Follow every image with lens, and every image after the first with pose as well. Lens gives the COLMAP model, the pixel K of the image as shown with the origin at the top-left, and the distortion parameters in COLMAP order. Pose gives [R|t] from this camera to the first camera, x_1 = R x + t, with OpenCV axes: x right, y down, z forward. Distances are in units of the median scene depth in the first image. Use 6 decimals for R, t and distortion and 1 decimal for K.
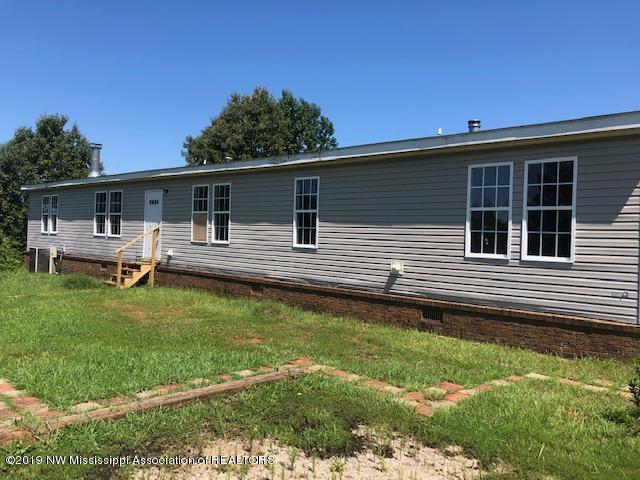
lens RADIAL K [[521.1, 0, 316.6], [0, 521.1, 228.9], [0, 0, 1]] dist [0.078779, -0.099686]
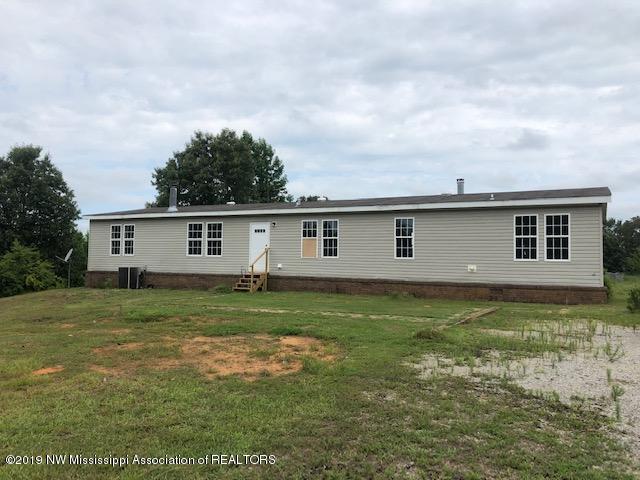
lens RADIAL K [[526.8, 0, 324.1], [0, 526.8, 235.1], [0, 0, 1]] dist [0.125028, -0.205475]
pose [[0.964998, -0.001792, 0.262250, -0.588105], [0.010230, 0.999473, -0.030812, 0.006840], [-0.262057, 0.032416, 0.964508, -0.477606]]
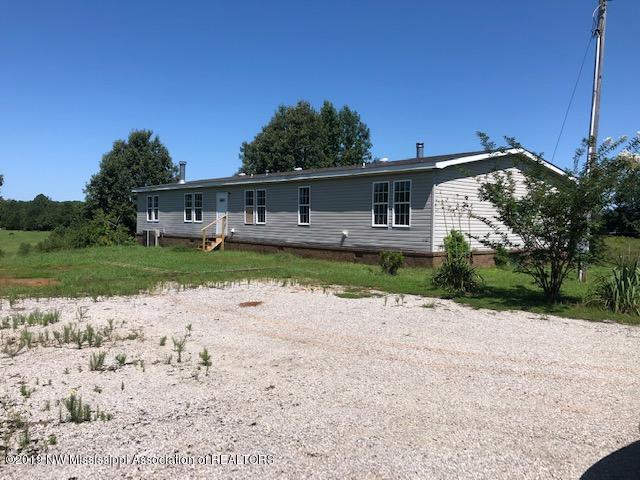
lens RADIAL K [[526.8, 0, 324.1], [0, 526.8, 235.1], [0, 0, 1]] dist [0.125028, -0.205475]
pose [[0.994904, -0.016073, -0.099542, 0.190044], [0.019707, 0.999171, 0.035631, 0.005893], [0.098887, -0.037411, 0.994395, -0.693265]]
